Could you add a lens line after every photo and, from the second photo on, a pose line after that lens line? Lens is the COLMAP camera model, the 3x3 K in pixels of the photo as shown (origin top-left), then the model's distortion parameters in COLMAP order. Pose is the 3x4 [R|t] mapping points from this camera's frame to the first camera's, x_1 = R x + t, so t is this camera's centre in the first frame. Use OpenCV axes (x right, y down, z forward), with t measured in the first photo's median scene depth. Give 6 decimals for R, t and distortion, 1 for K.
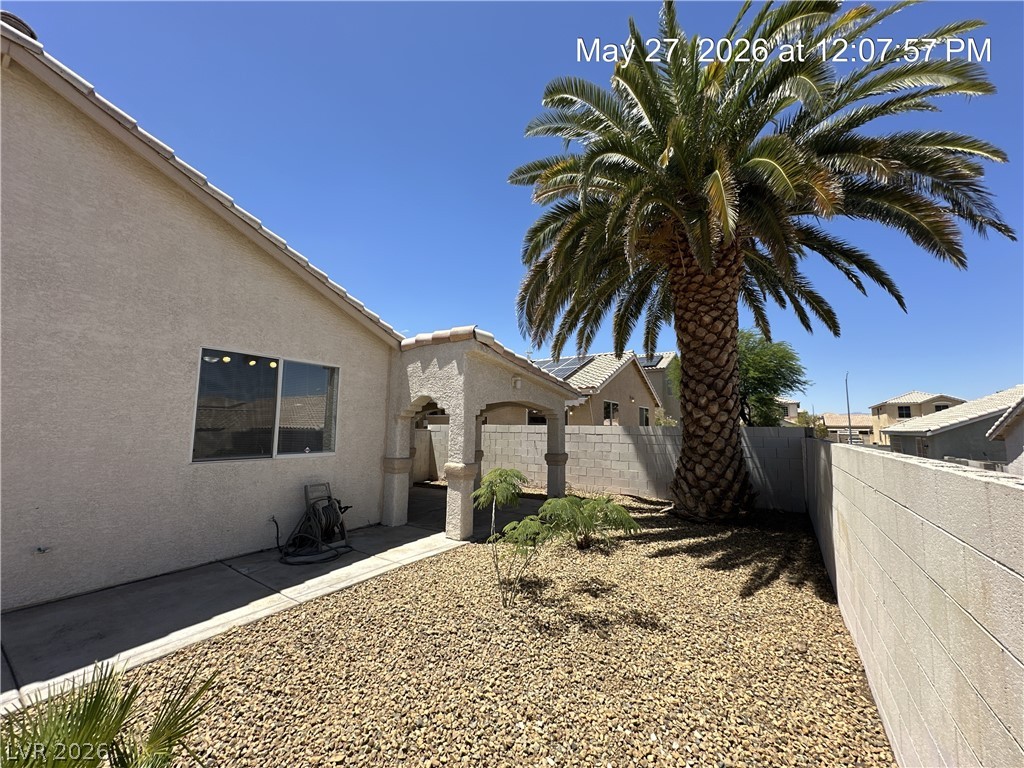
lens RADIAL K [[407.4, 0, 513.3], [0, 407.4, 387.9], [0, 0, 1]] dist [-0.002923, 0.000817]
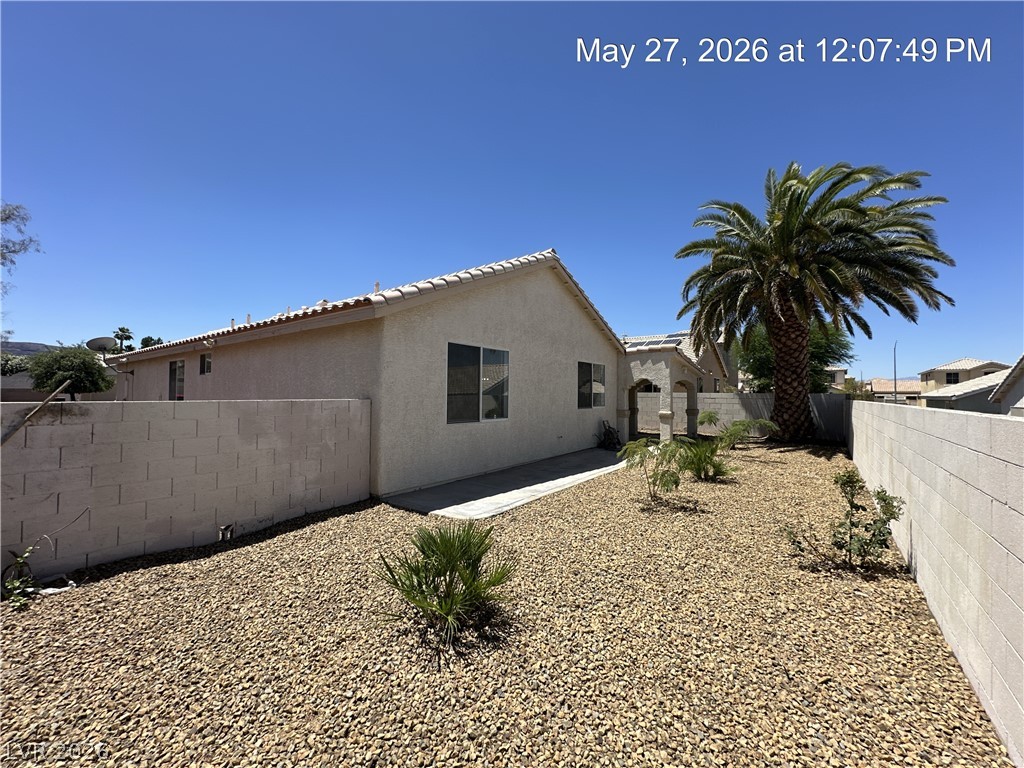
lens RADIAL K [[407.4, 0, 512.0], [0, 407.4, 386.7], [0, 0, 1]] dist [-0.002923, 0.000817]
pose [[0.996989, -0.002321, -0.077509, -0.654158], [0.008615, 0.996680, 0.080960, -0.098583], [0.077064, -0.081384, 0.993699, -0.954984]]
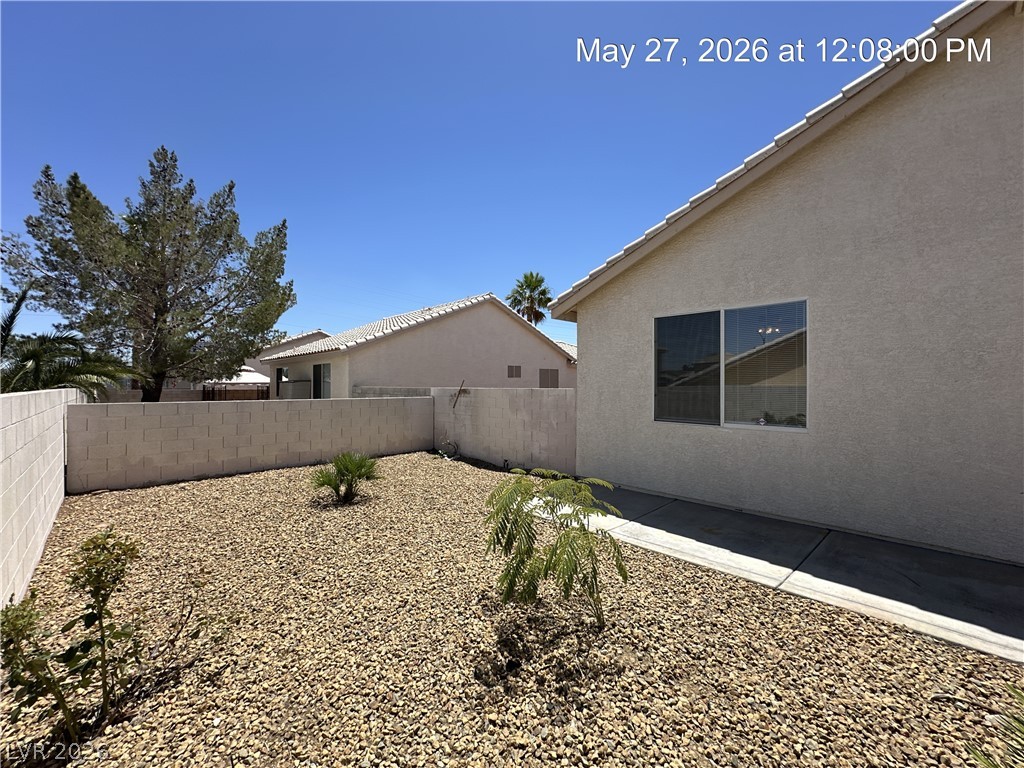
lens RADIAL K [[407.4, 0, 512.5], [0, 407.4, 385.3], [0, 0, 1]] dist [-0.002923, 0.000817]
pose [[-0.227098, -0.009953, -0.973821, 0.912396], [0.093851, 0.995070, -0.032057, 0.163490], [0.969339, -0.098674, -0.225044, 1.356836]]
